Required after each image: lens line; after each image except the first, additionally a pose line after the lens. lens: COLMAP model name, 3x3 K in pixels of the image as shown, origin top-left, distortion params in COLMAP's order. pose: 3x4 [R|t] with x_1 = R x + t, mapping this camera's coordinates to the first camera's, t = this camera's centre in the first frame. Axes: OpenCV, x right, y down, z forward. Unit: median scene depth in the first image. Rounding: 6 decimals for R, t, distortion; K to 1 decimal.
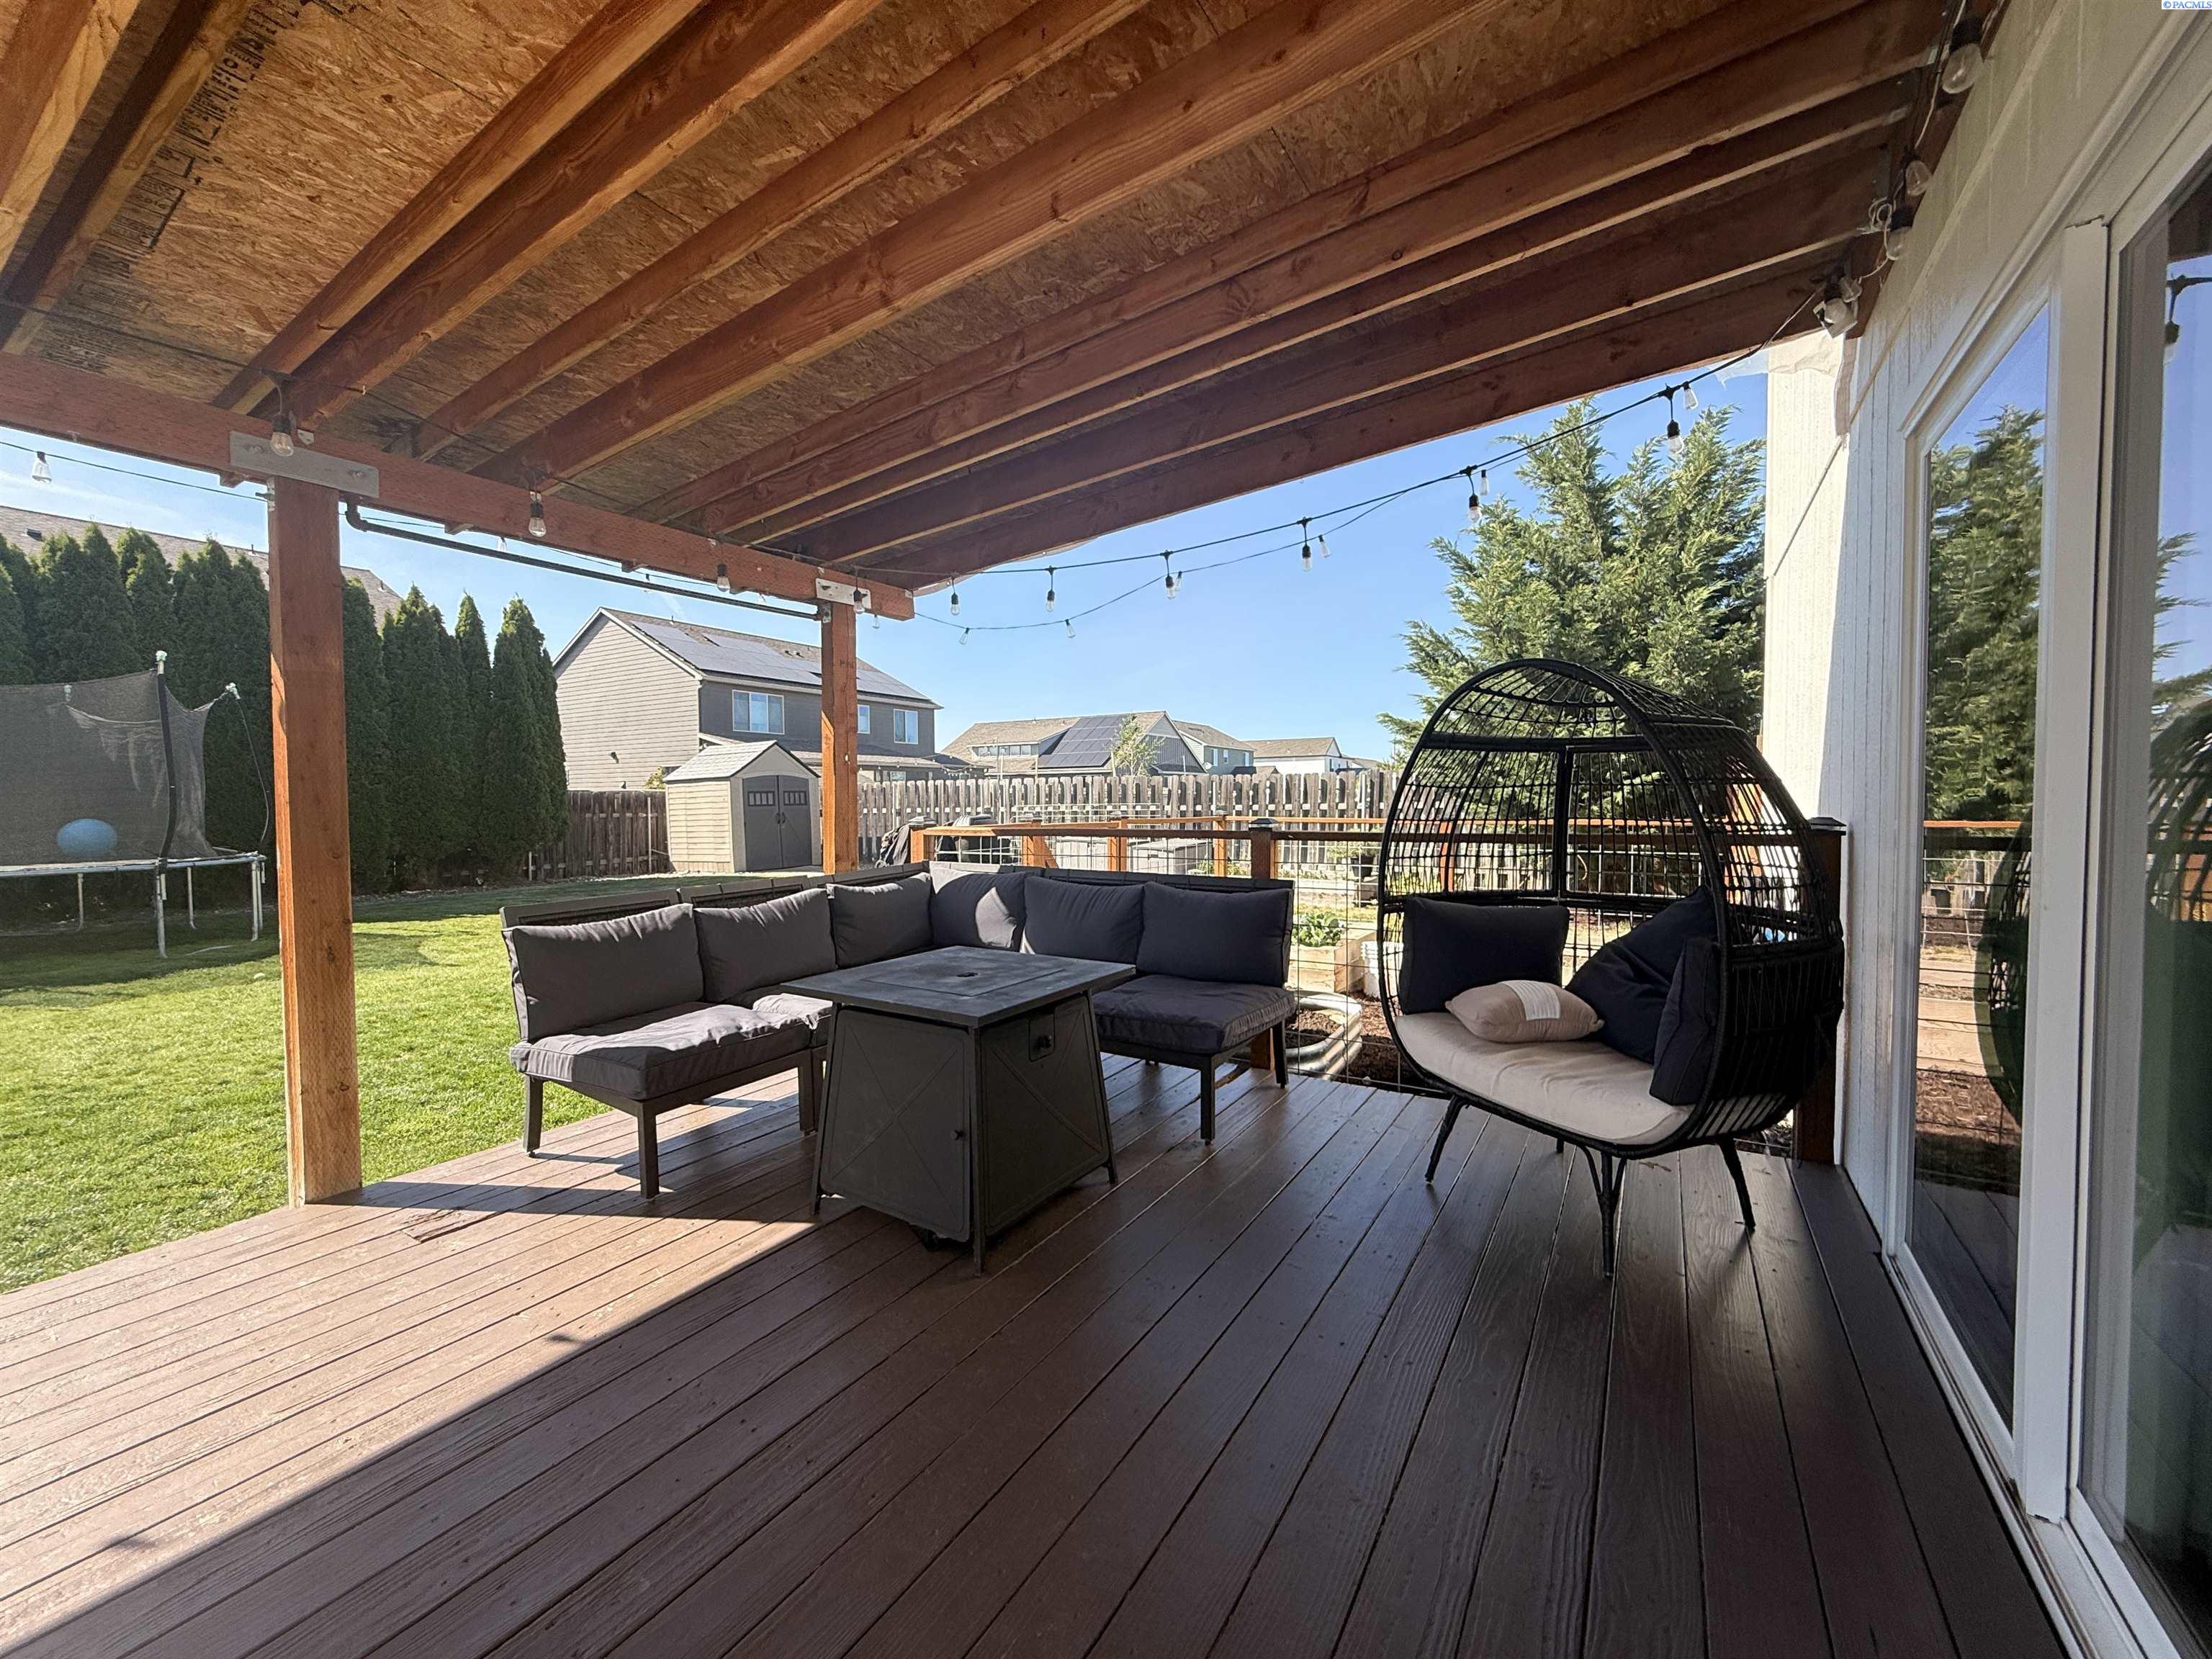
lens RADIAL K [[884.6, 0, 1106.0], [0, 884.6, 829.5], [0, 0, 1]] dist [-0.001692, -0.000174]
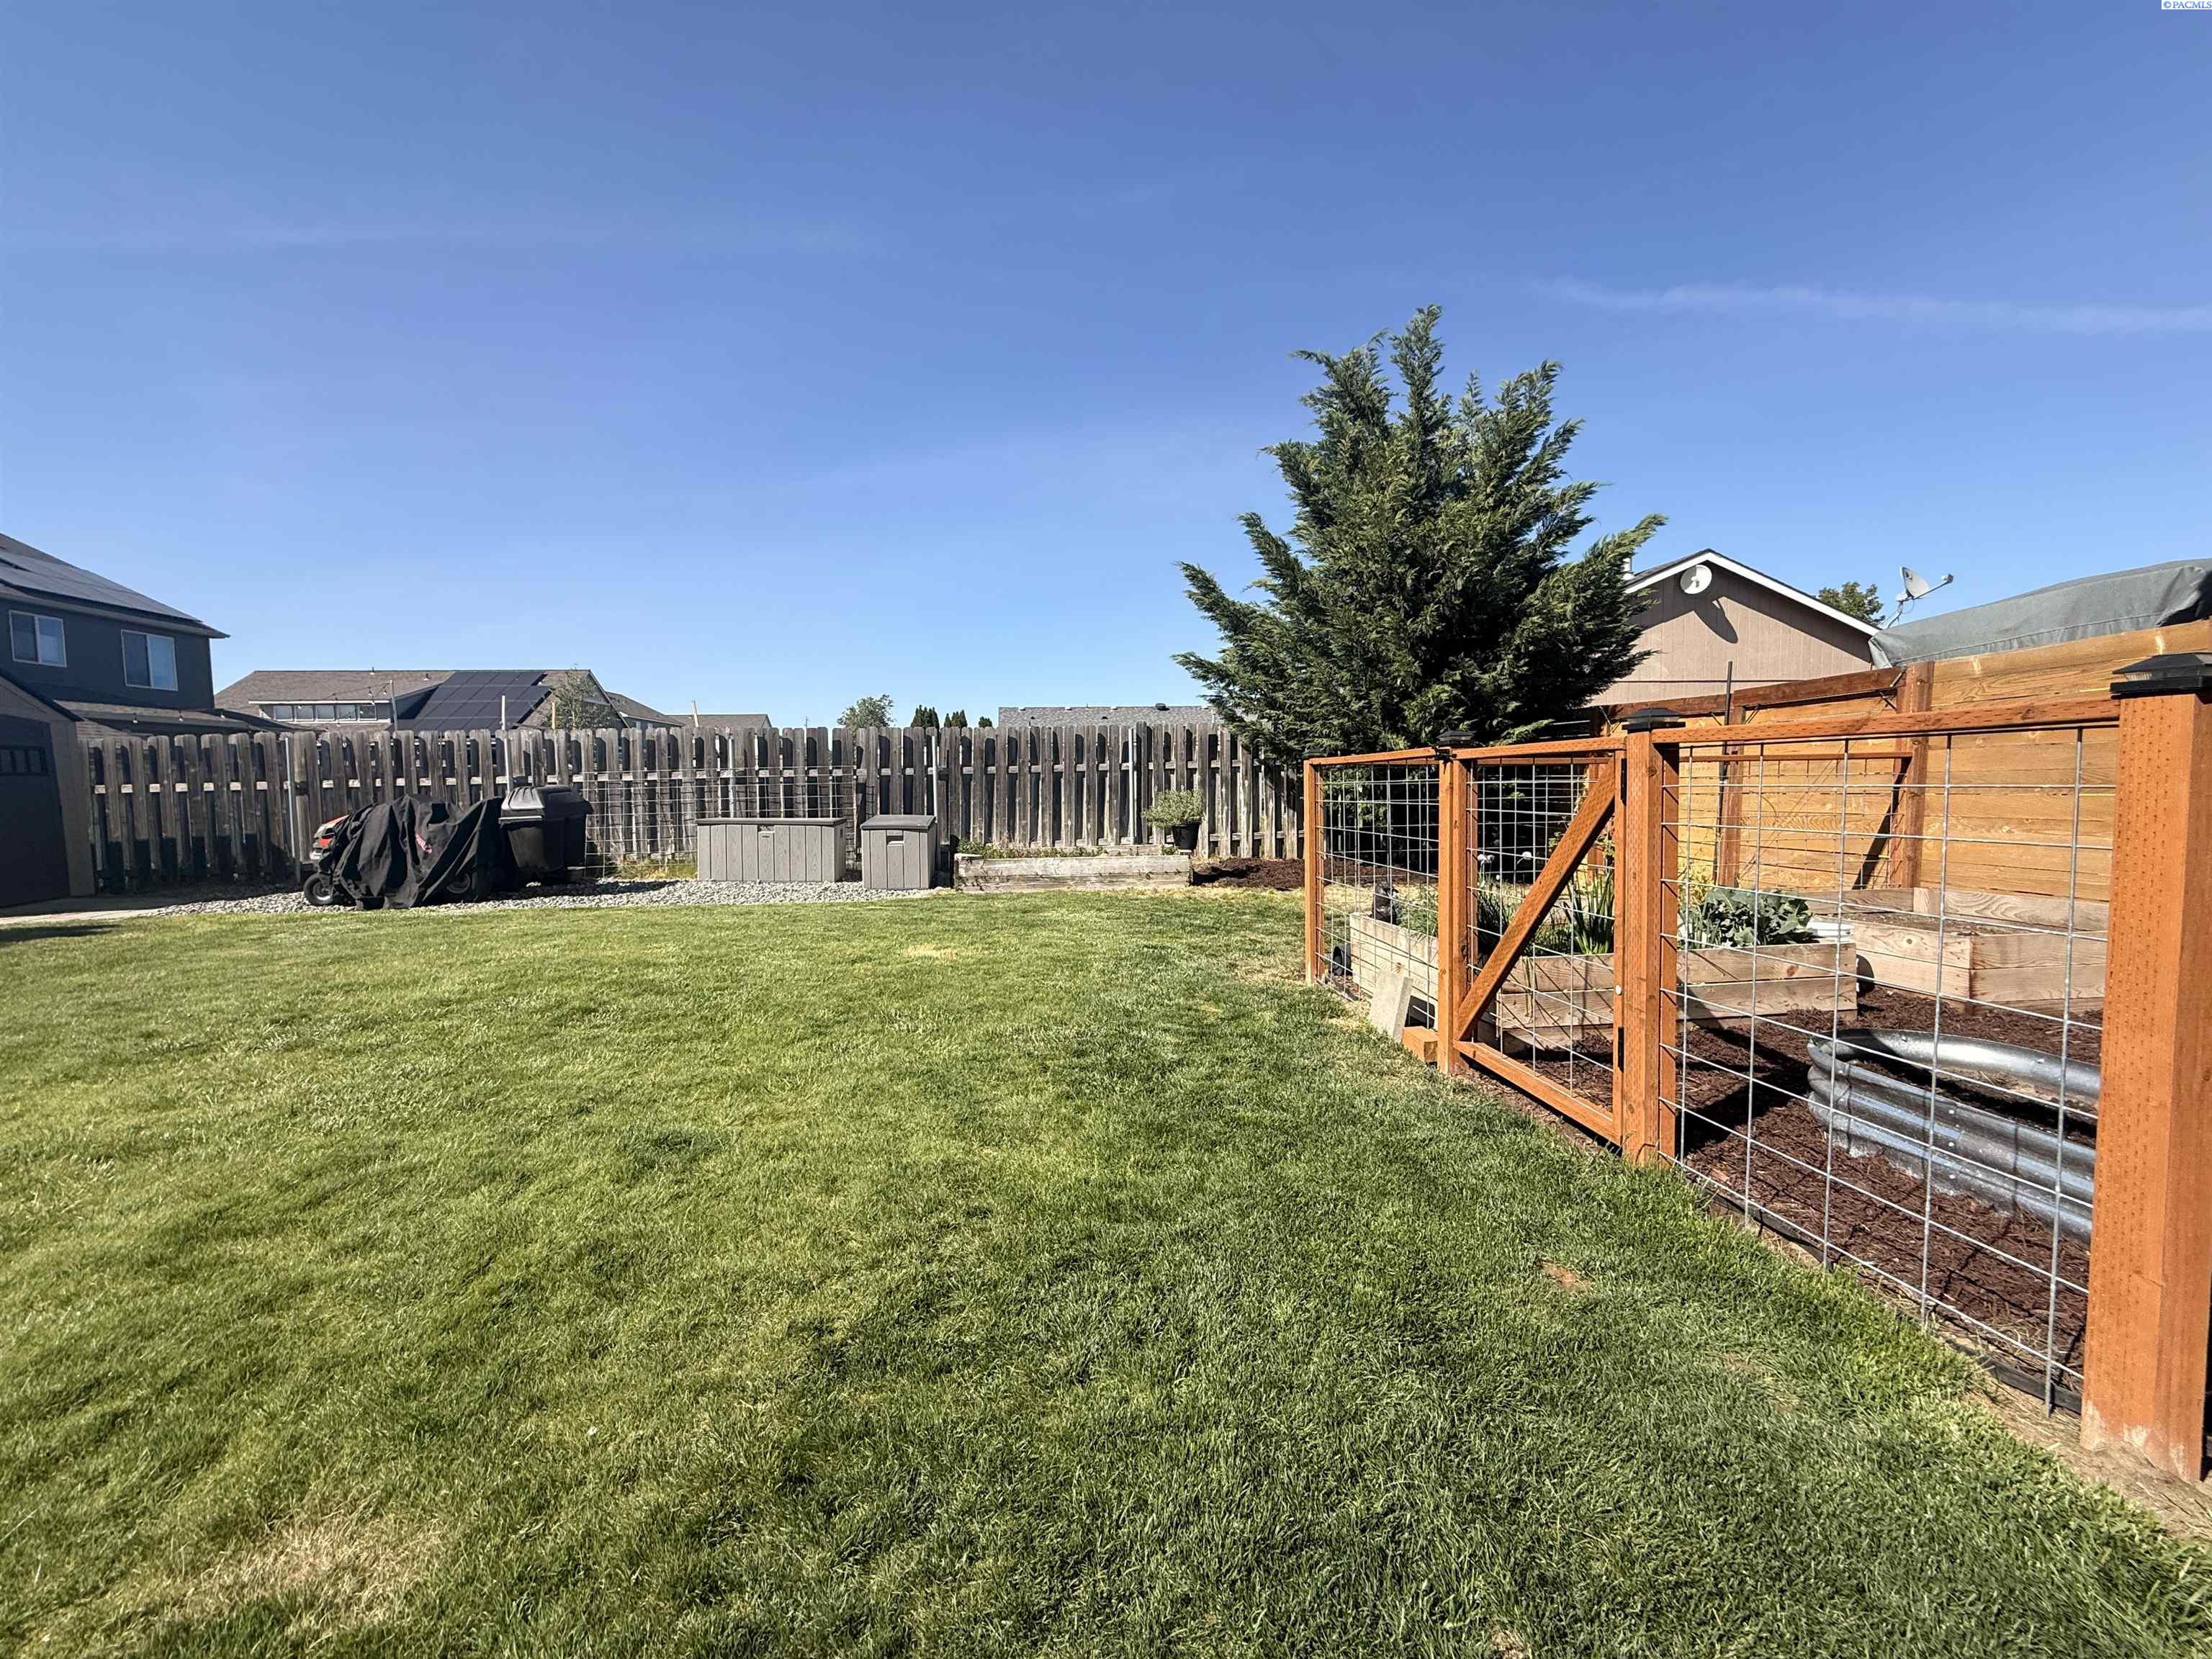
lens RADIAL K [[884.6, 0, 1106.0], [0, 884.6, 829.5], [0, 0, 1]] dist [-0.001692, -0.000174]
pose [[0.792567, -0.041000, 0.608405, -0.201496], [0.030342, 0.999153, 0.027806, 0.007684], [-0.609029, -0.003578, 0.793140, 0.296506]]
